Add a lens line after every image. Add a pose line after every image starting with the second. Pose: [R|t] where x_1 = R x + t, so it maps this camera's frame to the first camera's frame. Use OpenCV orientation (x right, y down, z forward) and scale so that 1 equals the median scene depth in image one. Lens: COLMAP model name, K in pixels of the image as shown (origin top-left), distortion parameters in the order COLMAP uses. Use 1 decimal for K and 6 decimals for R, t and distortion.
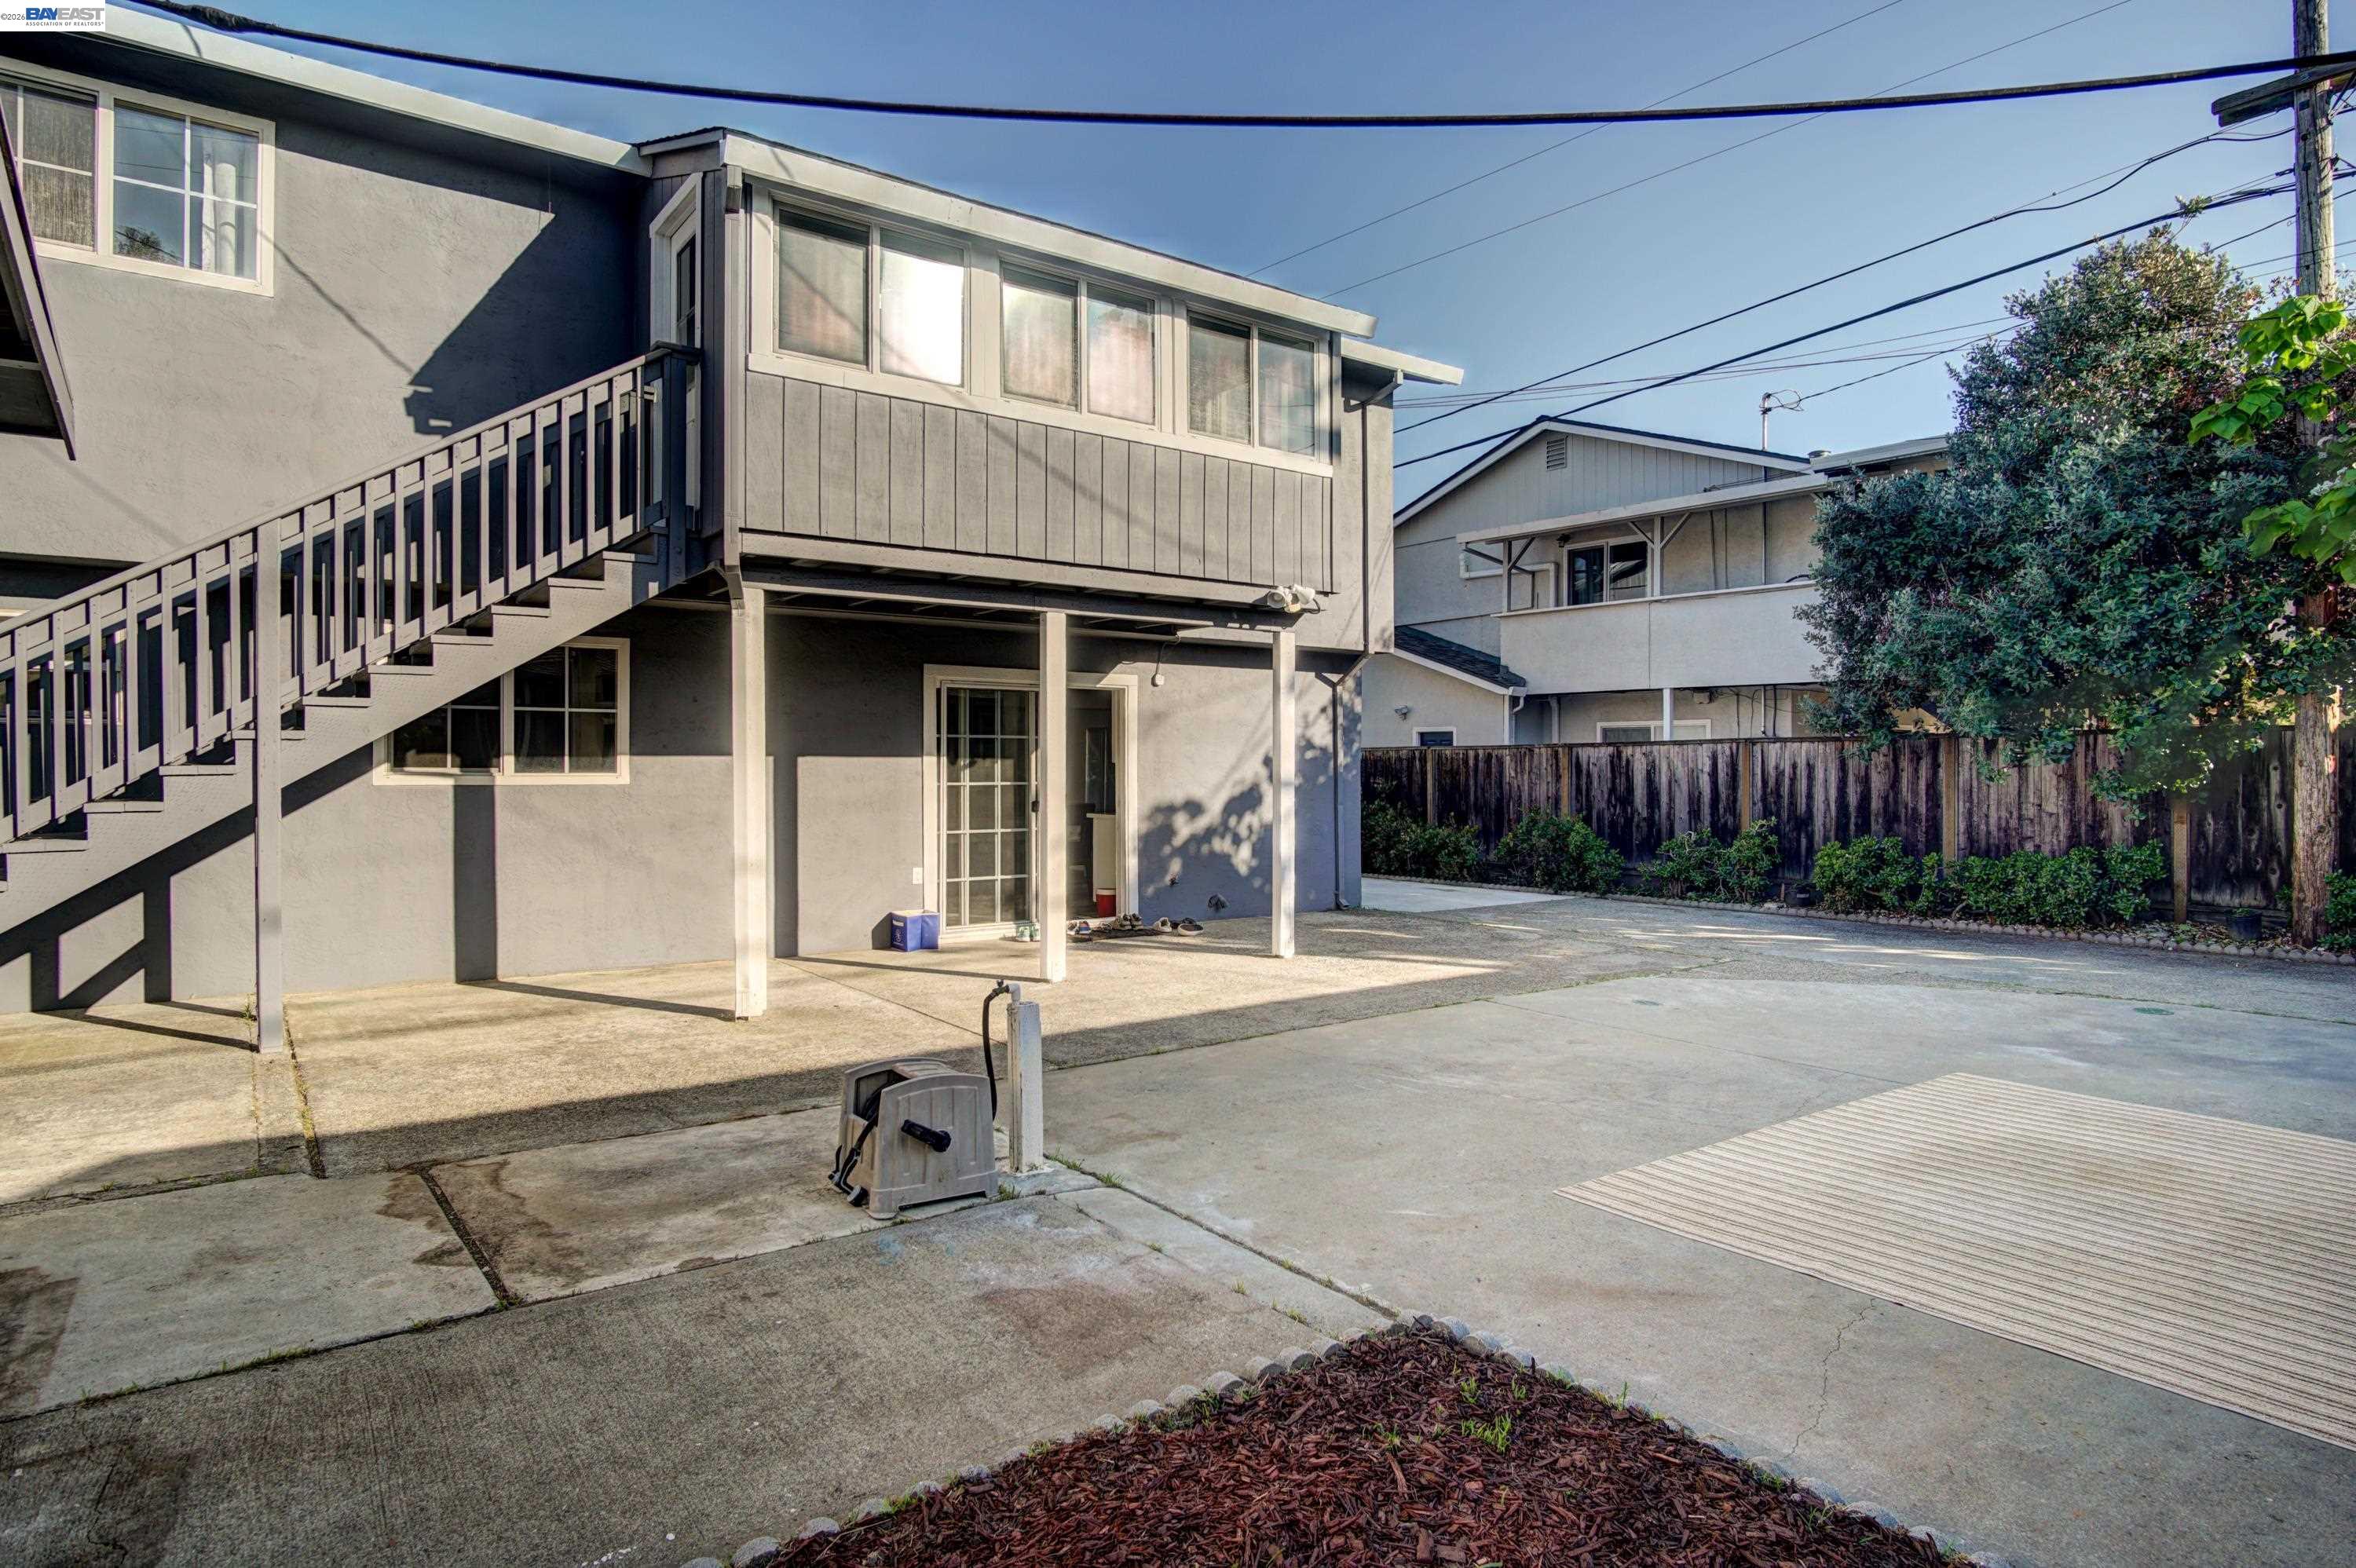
lens RADIAL K [[1308.6, 0, 1183.7], [0, 1308.6, 773.1], [0, 0, 1]] dist [-0.002810, 0.000726]
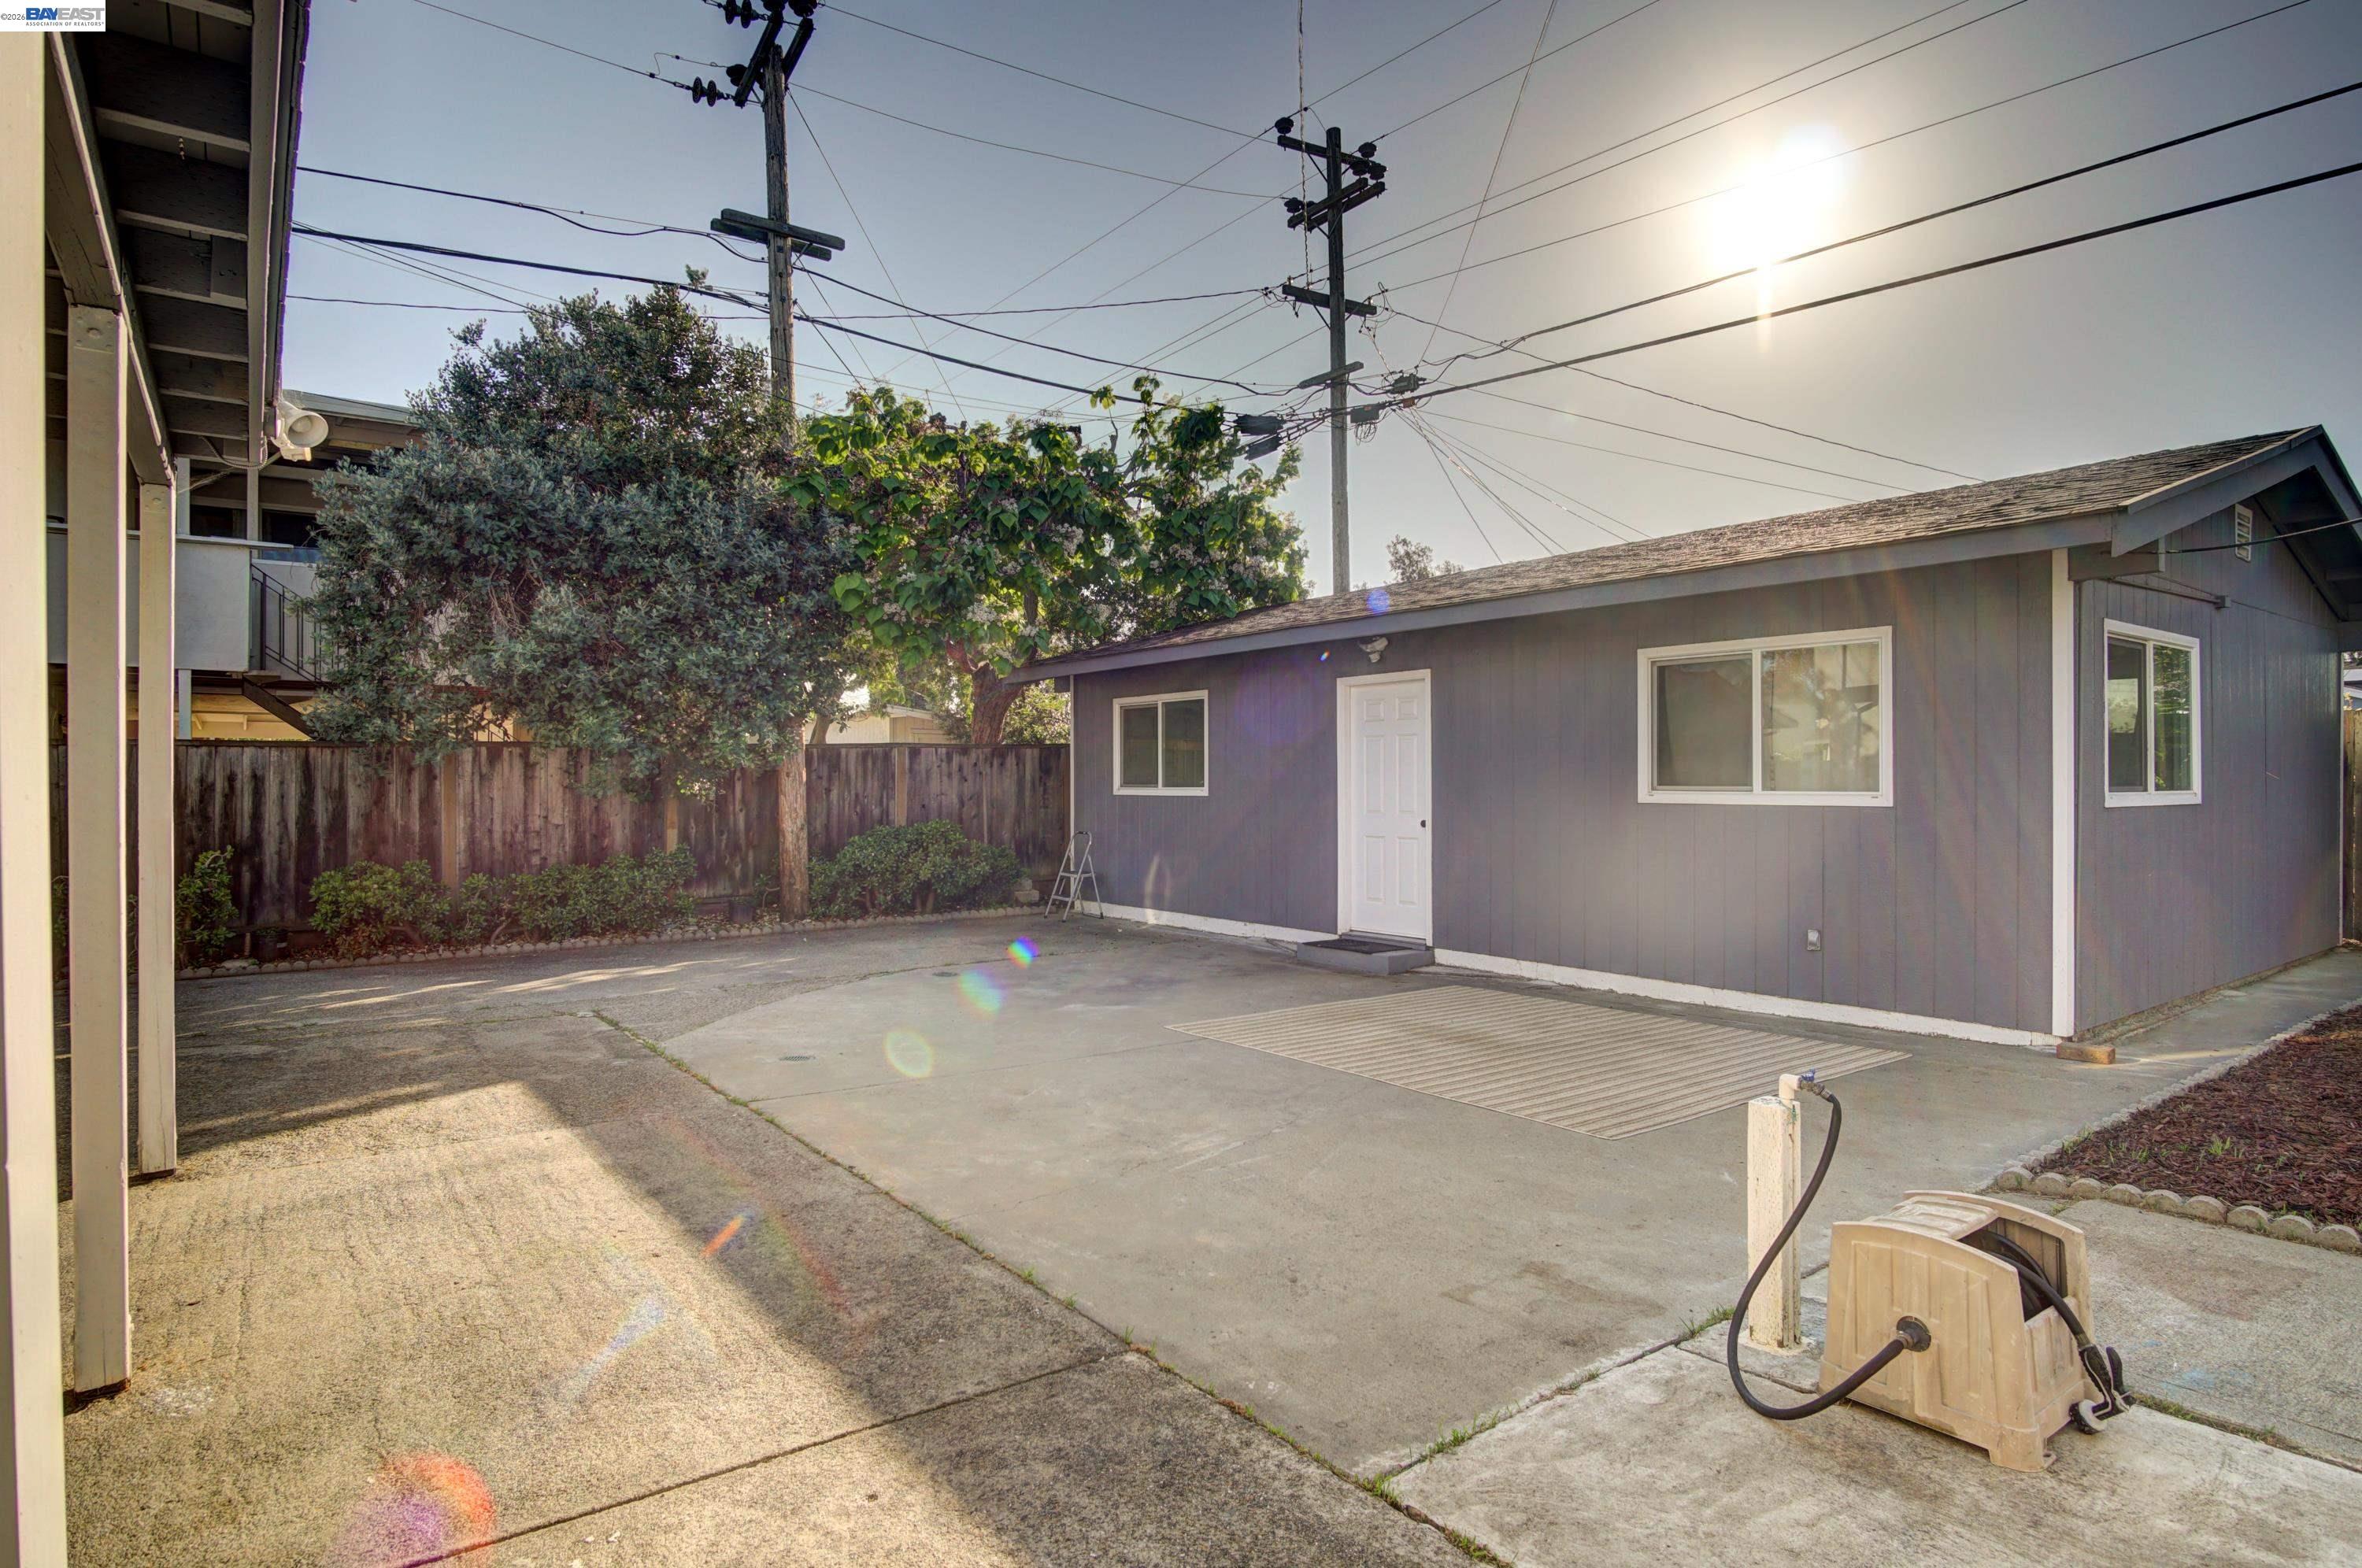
lens RADIAL K [[1311.9, 0, 1190.4], [0, 1311.9, 776.1], [0, 0, 1]] dist [-0.002810, 0.000726]
pose [[0.025352, -0.003816, 0.999671, -0.317973], [0.003809, 0.999986, 0.003721, -0.008228], [-0.999671, 0.003713, 0.025366, 0.473708]]
